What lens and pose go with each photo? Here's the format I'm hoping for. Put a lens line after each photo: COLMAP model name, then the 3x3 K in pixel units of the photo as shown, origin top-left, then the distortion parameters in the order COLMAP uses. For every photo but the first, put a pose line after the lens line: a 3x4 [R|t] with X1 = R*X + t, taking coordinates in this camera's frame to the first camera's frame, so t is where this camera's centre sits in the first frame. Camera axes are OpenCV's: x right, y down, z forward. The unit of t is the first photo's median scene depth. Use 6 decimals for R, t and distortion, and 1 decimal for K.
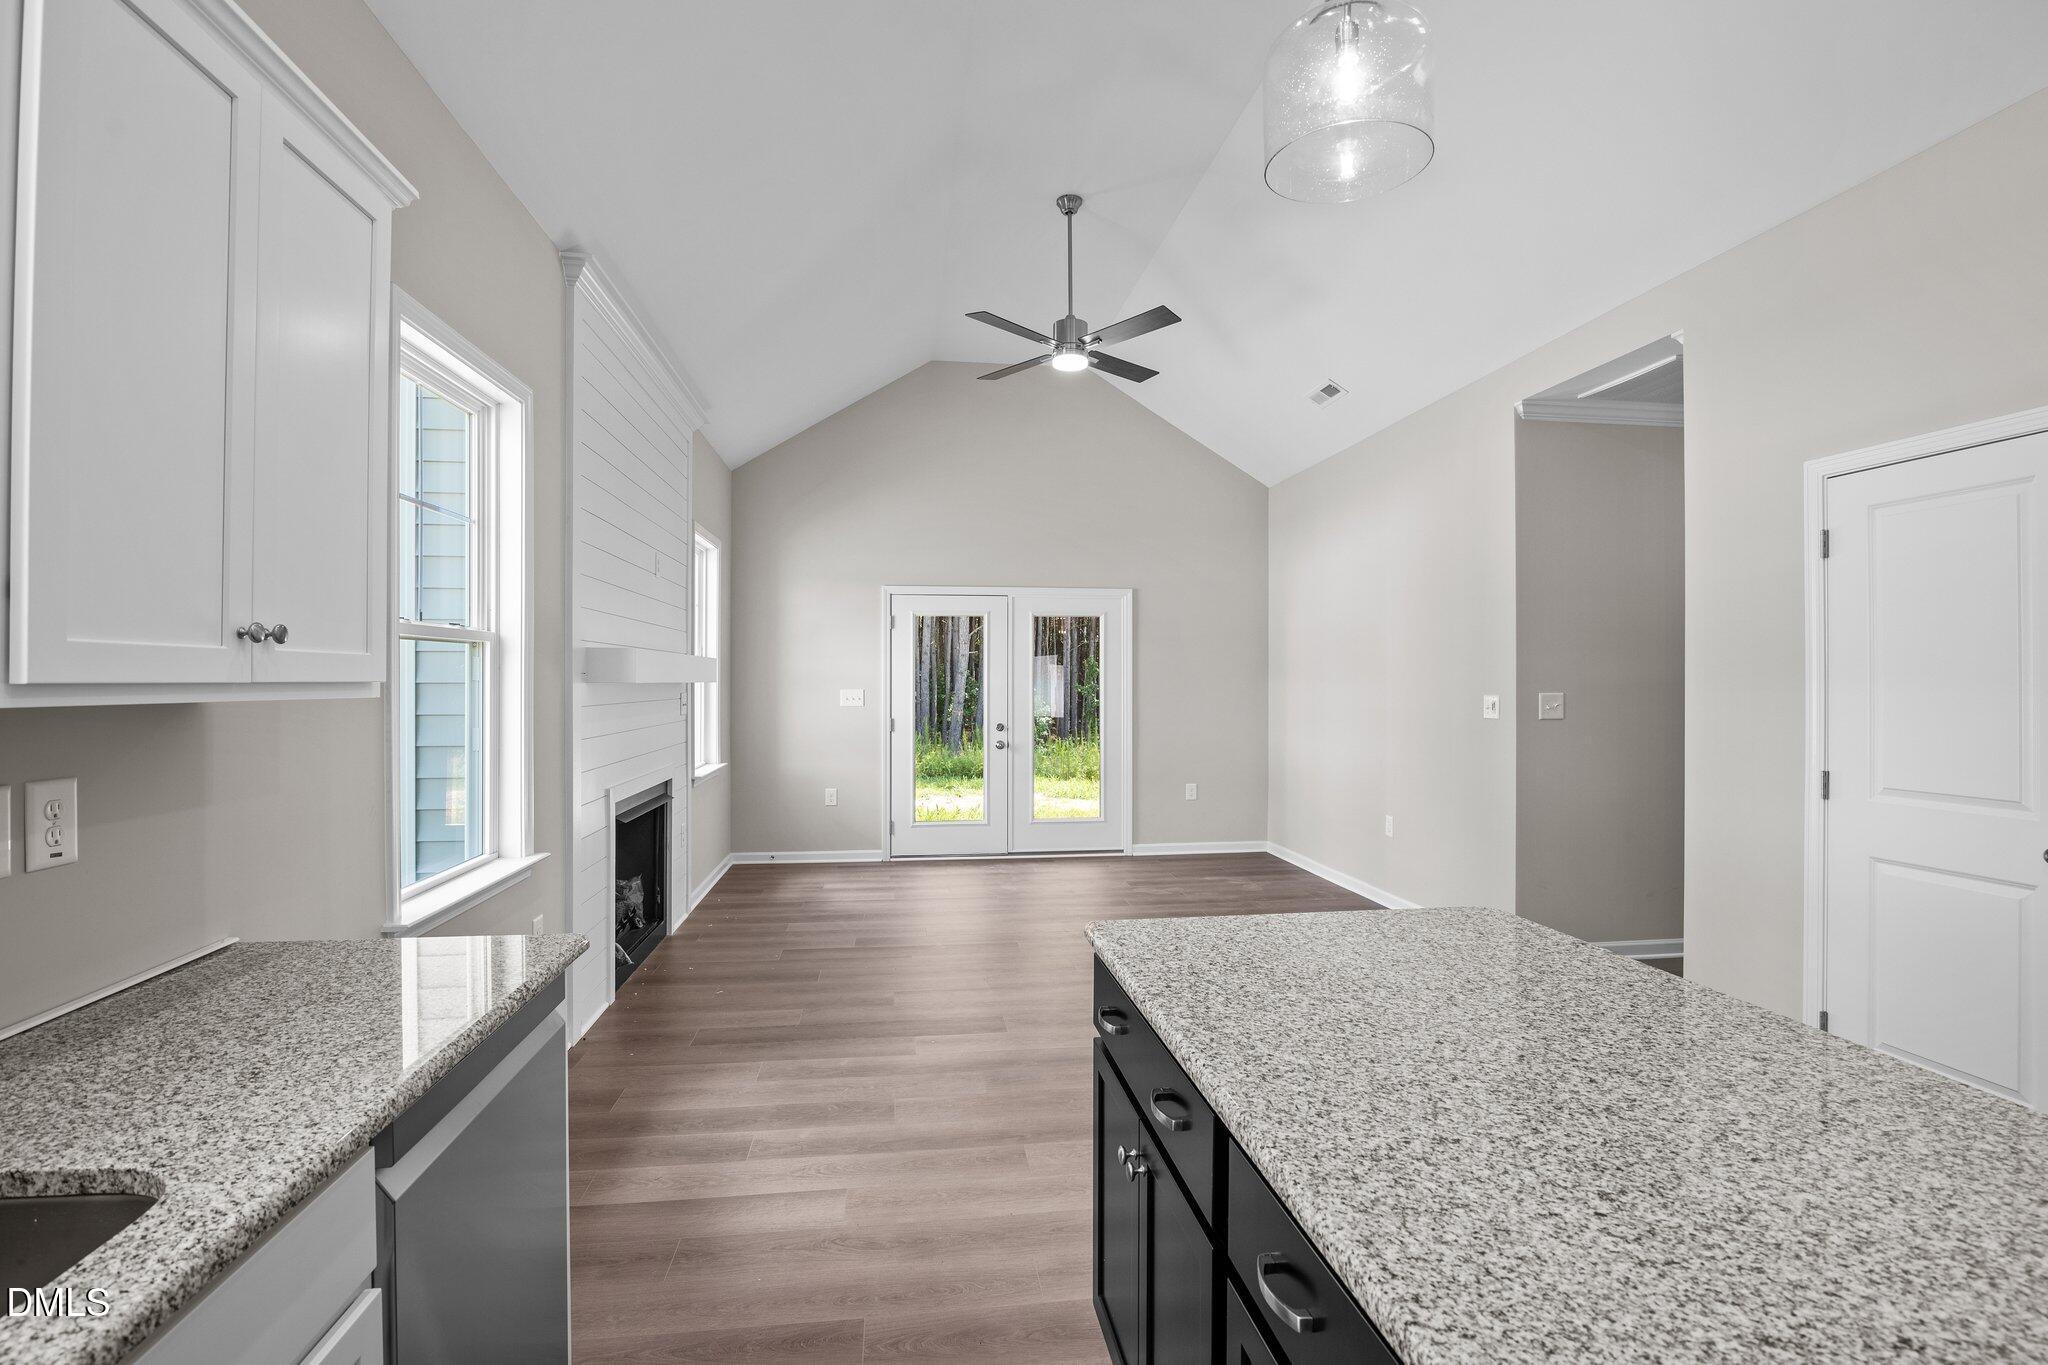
lens RADIAL K [[943.8, 0, 1020.5], [0, 943.8, 670.8], [0, 0, 1]] dist [-0.017333, 0.000745]
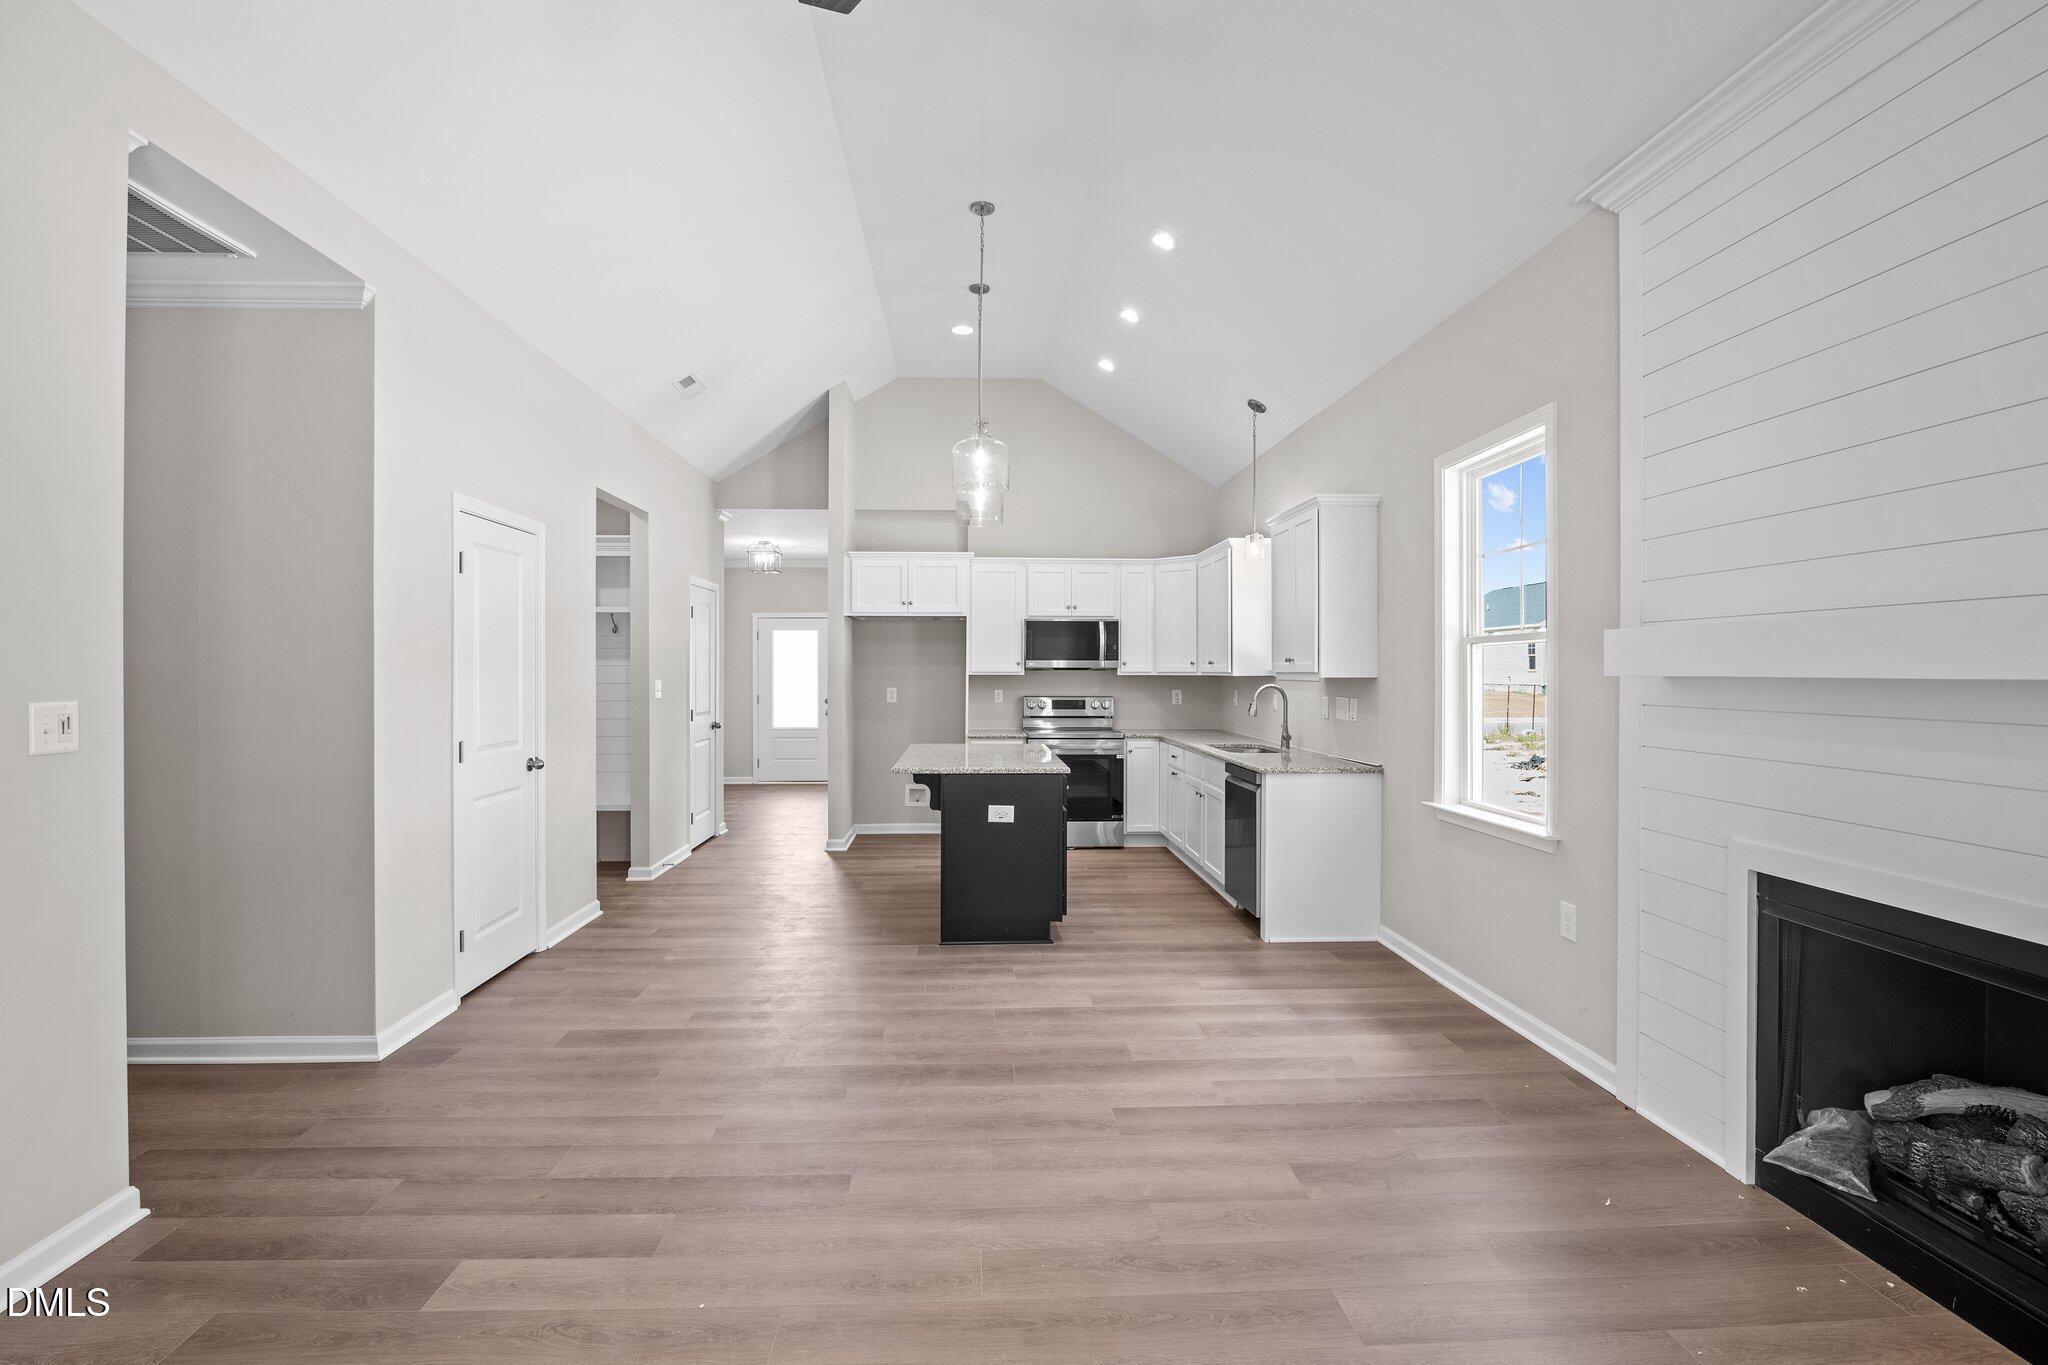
lens RADIAL K [[943.8, 0, 1020.5], [0, 943.8, 670.8], [0, 0, 1]] dist [-0.017333, 0.000745]
pose [[-0.997030, -0.002094, 0.076983, 0.003636], [-0.002754, 0.999960, -0.008466, 0.018820], [-0.076962, -0.008653, -0.996996, 1.966968]]
